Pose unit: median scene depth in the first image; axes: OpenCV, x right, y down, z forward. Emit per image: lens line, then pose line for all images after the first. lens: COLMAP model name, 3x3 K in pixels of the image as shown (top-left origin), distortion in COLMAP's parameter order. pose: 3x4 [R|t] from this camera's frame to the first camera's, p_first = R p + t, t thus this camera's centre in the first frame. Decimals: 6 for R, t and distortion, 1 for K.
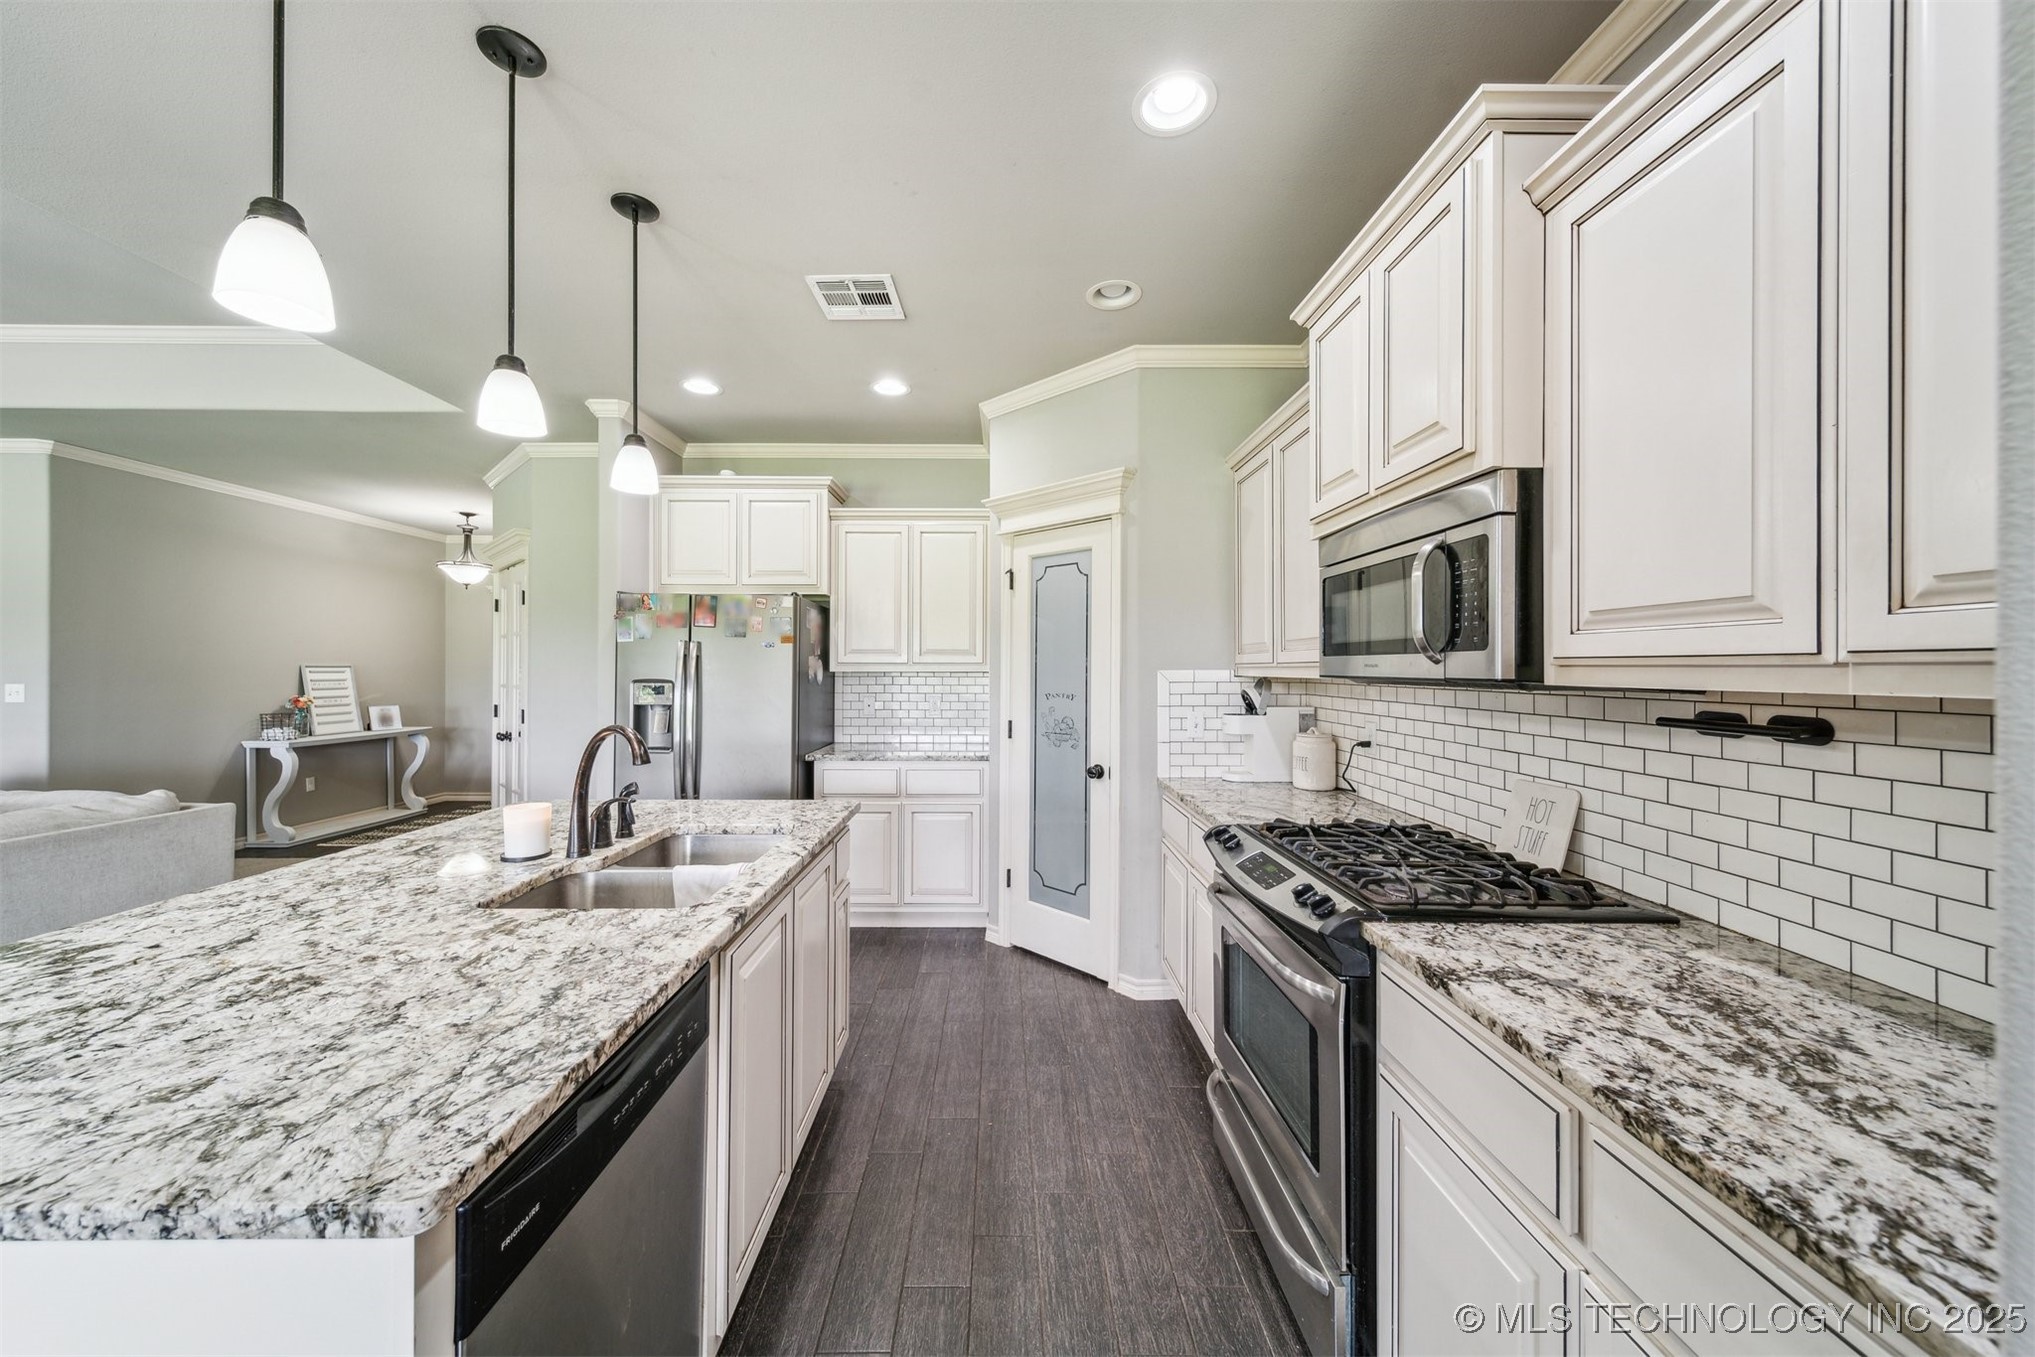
lens RADIAL K [[722.1, 0, 1002.2], [0, 722.1, 668.1], [0, 0, 1]] dist [0.006457, -0.000394]
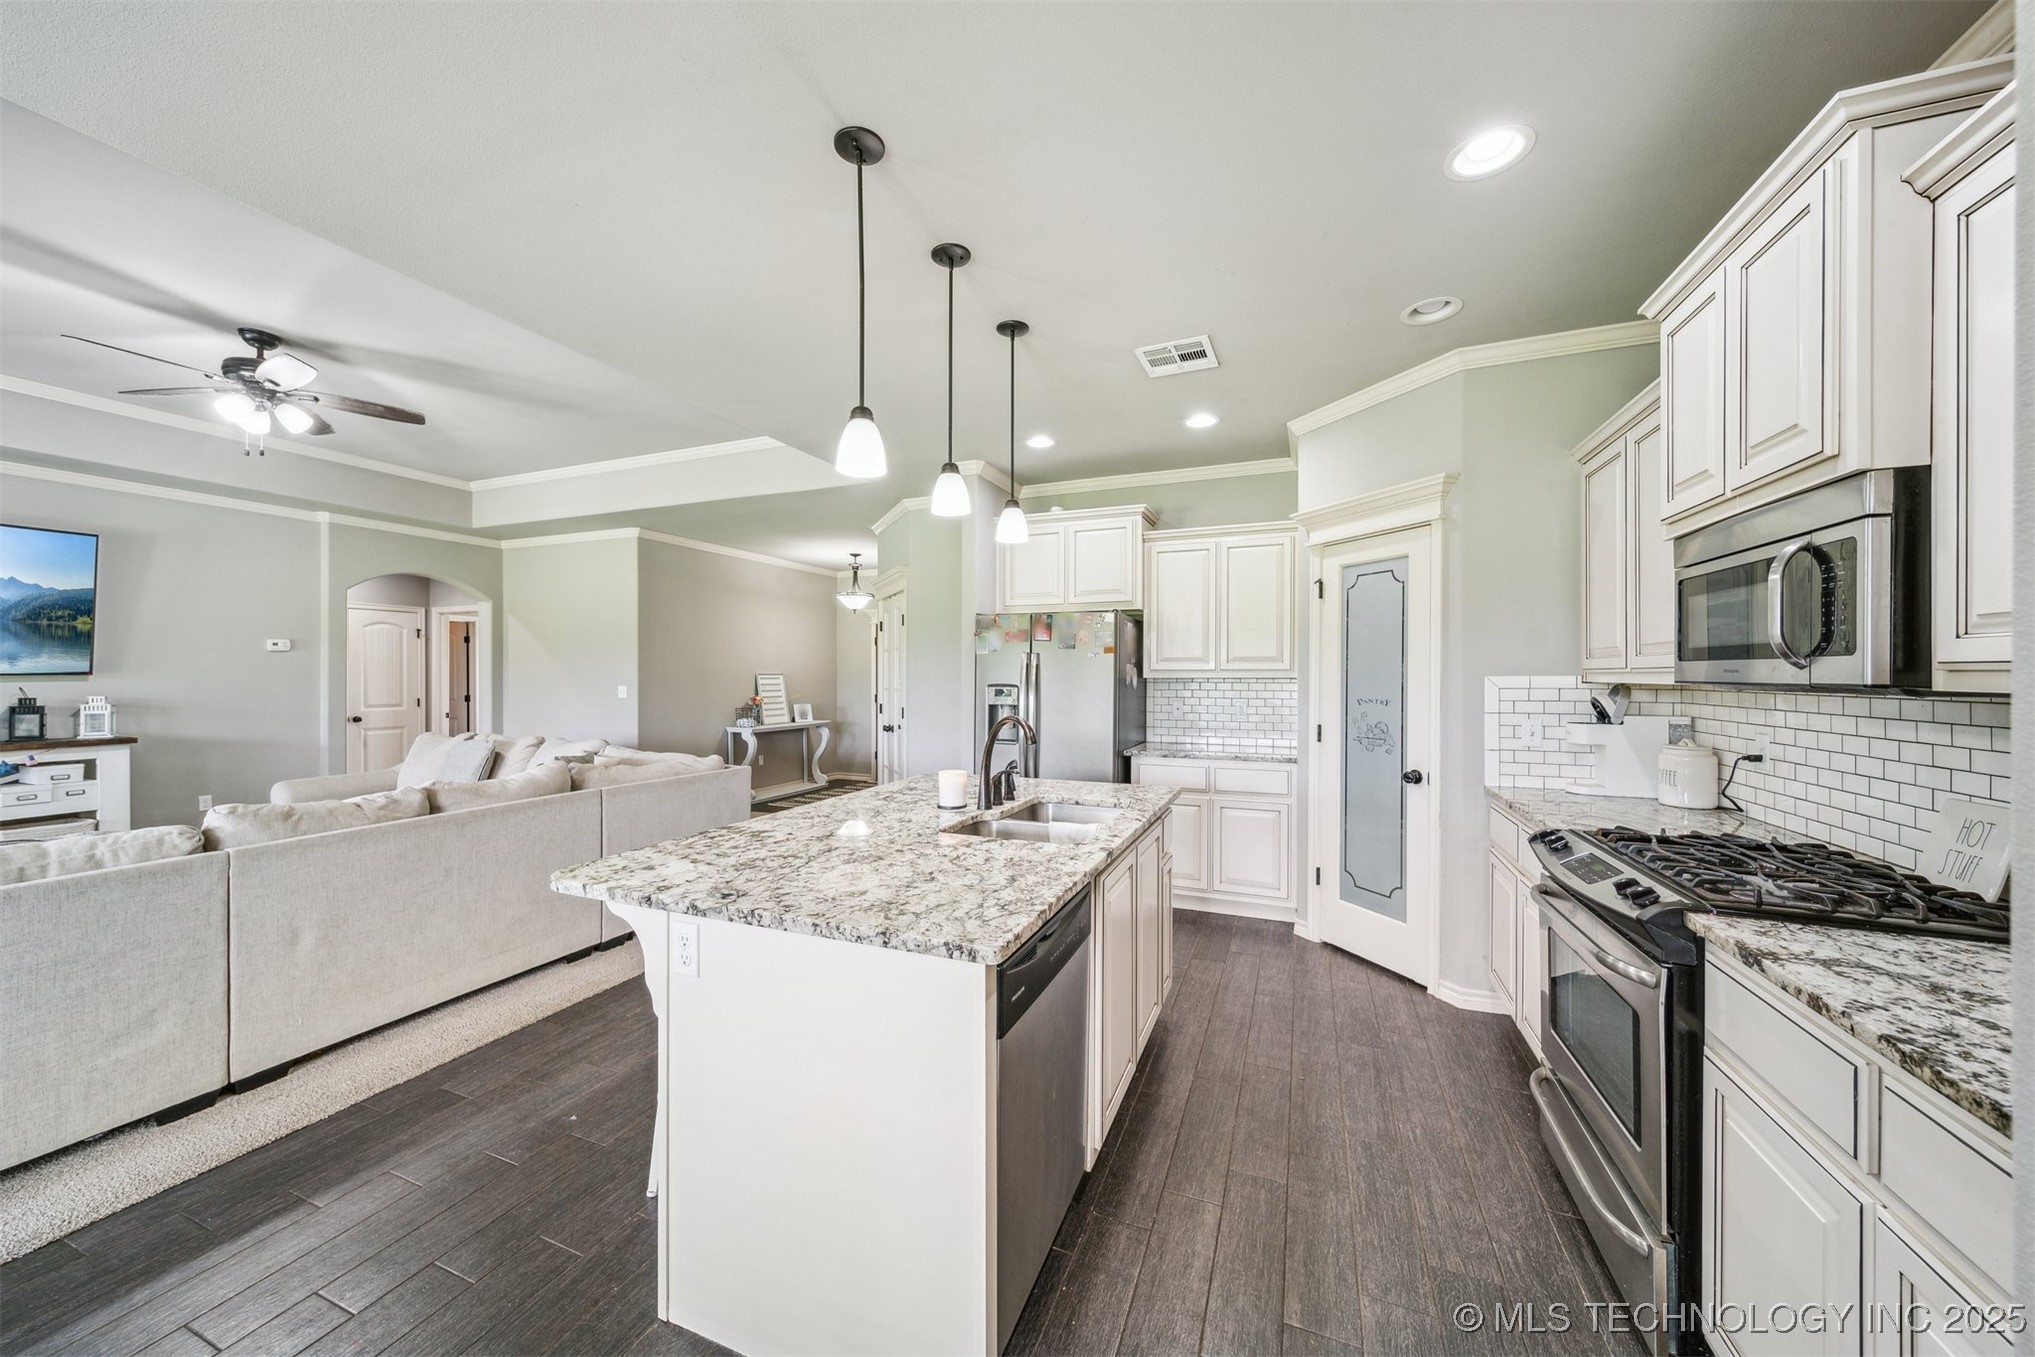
lens RADIAL K [[724.2, 0, 1000.8], [0, 724.2, 677.8], [0, 0, 1]] dist [0.007361, -0.000602]
pose [[0.920744, -0.000566, -0.390166, -0.005457], [0.002335, 0.999989, 0.004060, -0.000413], [0.390159, -0.004649, 0.920736, -0.179462]]
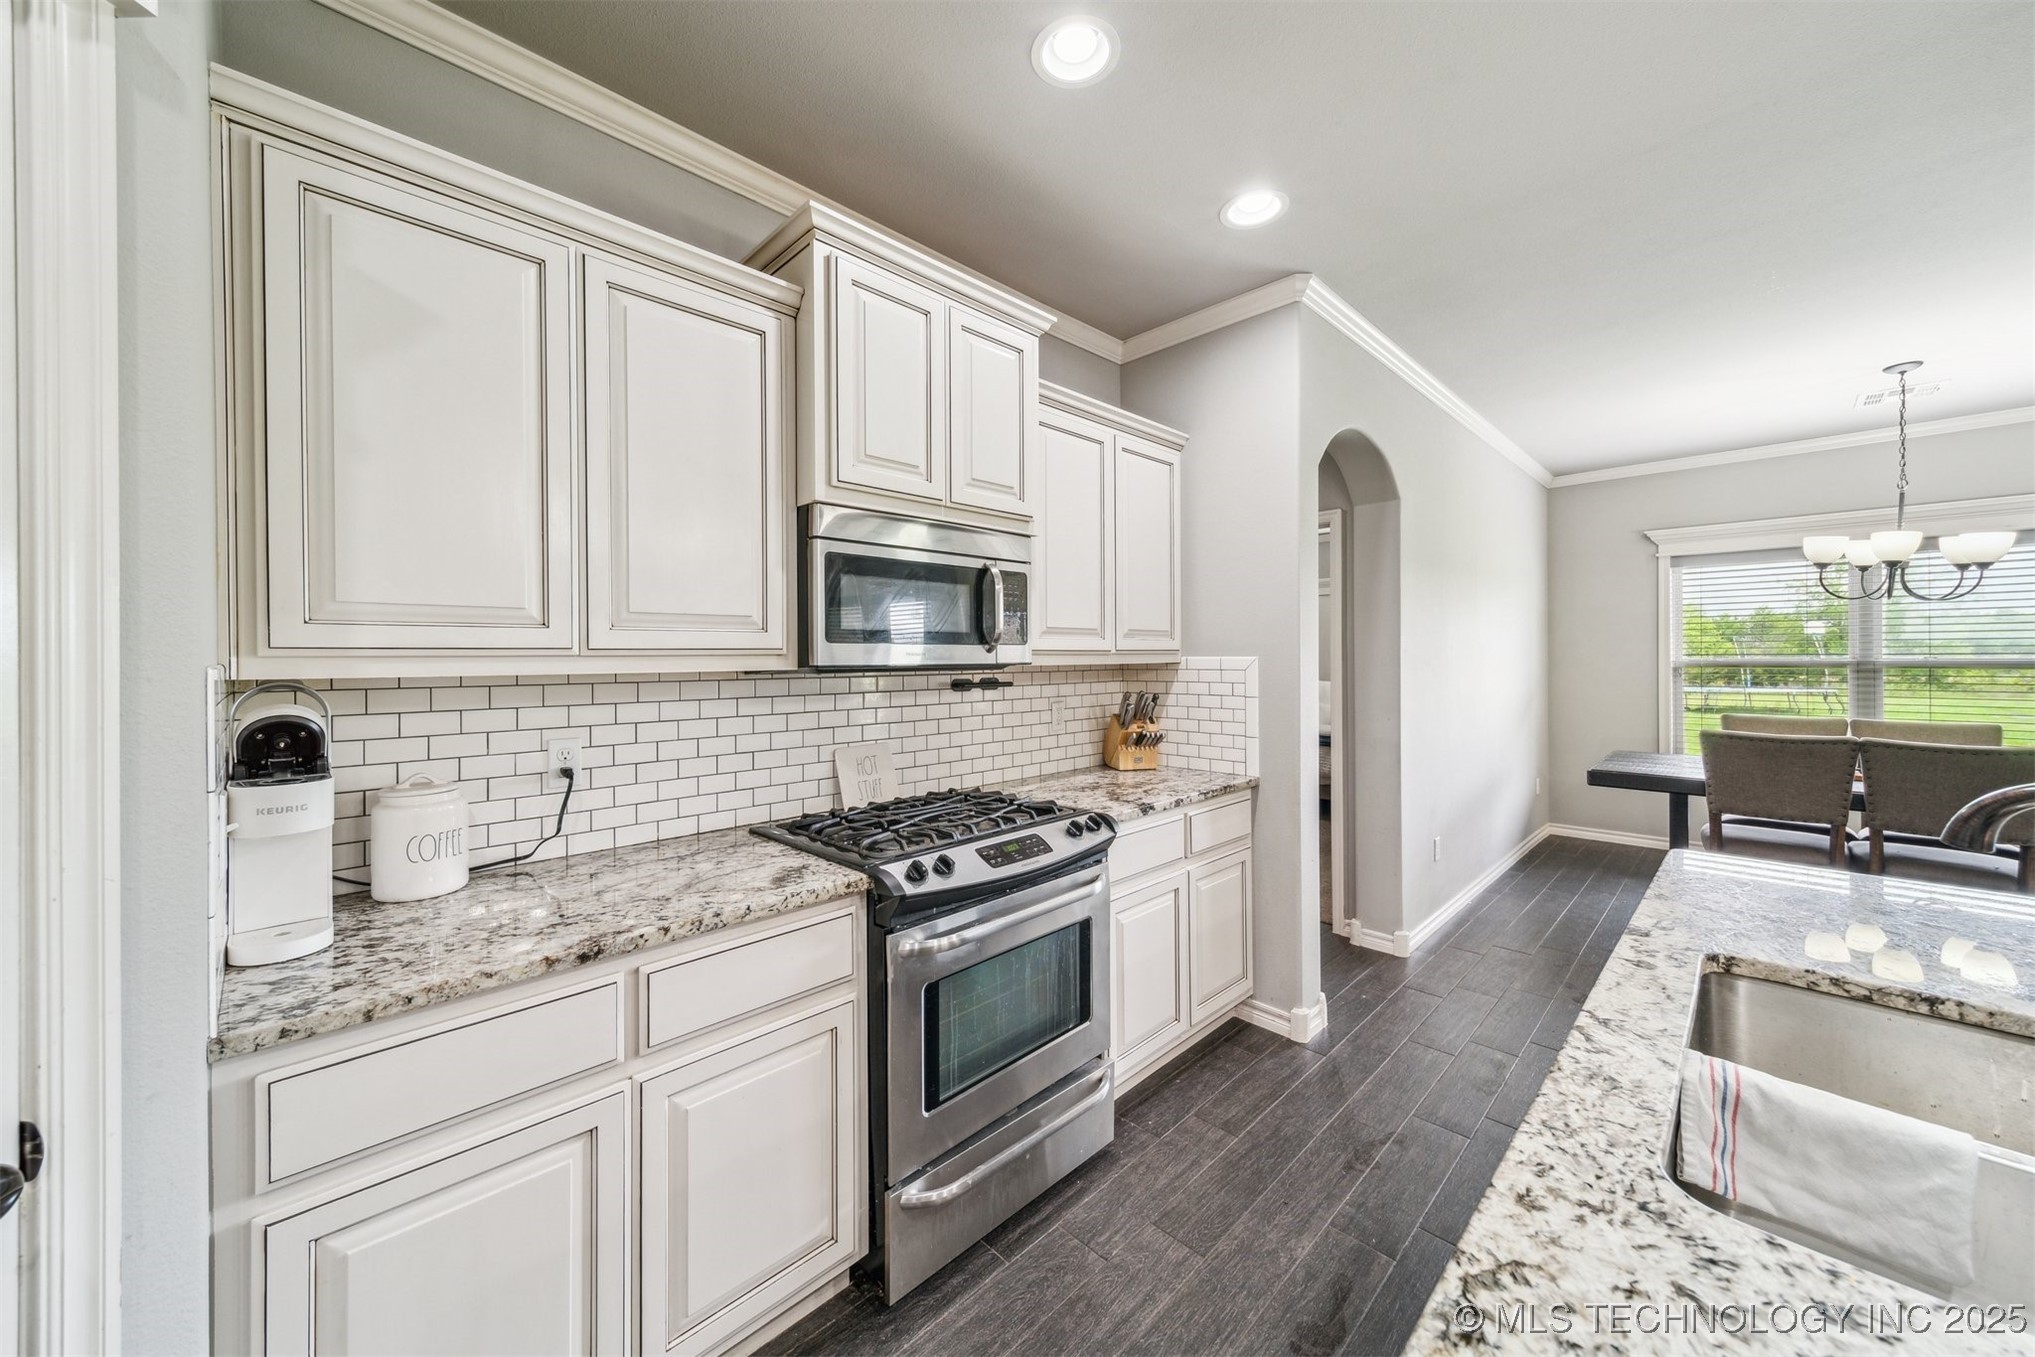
lens RADIAL K [[732.2, 0, 1010.4], [0, 732.2, 654.5], [0, 0, 1]] dist [0.006082, -0.000171]
pose [[-0.699208, 0.006512, 0.714888, -0.237483], [0.006512, 0.999975, -0.002739, 0.001008], [-0.714888, 0.002740, -0.699233, 1.068009]]
